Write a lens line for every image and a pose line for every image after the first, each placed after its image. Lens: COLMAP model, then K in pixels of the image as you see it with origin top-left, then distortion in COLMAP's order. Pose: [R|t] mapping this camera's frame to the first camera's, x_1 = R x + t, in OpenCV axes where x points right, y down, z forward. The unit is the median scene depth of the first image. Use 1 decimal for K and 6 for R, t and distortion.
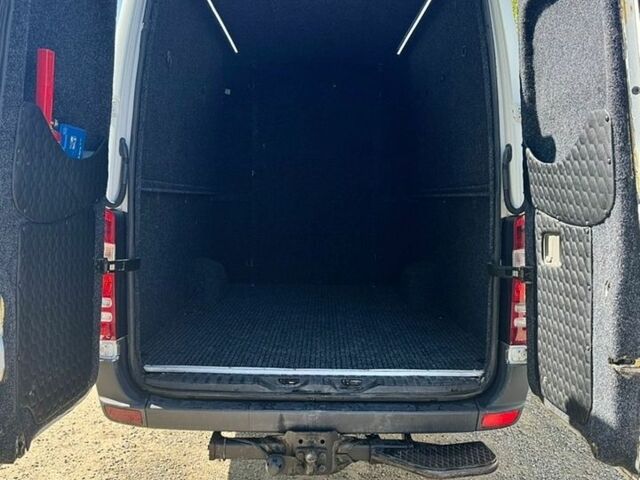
lens RADIAL K [[469.8, 0, 320.3], [0, 469.8, 233.9], [0, 0, 1]] dist [0.250326, -0.000053]
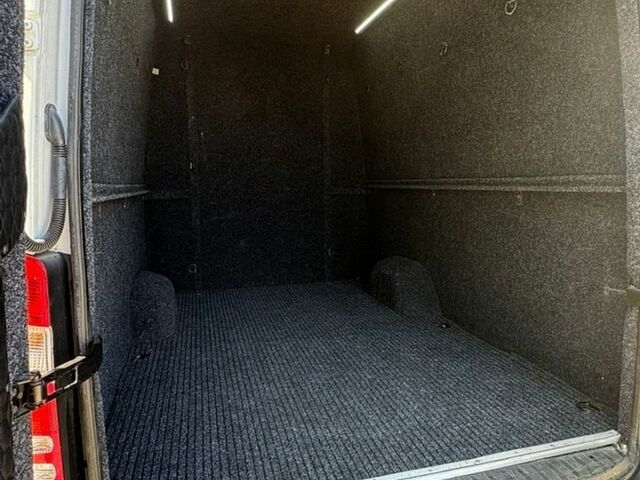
lens RADIAL K [[426.5, 0, 320.0], [0, 426.5, 240.0], [0, 0, 1]] dist [0.066413, 0.001107]
pose [[0.977178, -0.061186, 0.203421, -0.239347], [0.051075, 0.997201, 0.054596, -0.072196], [-0.206192, -0.042960, 0.977568, 0.520685]]
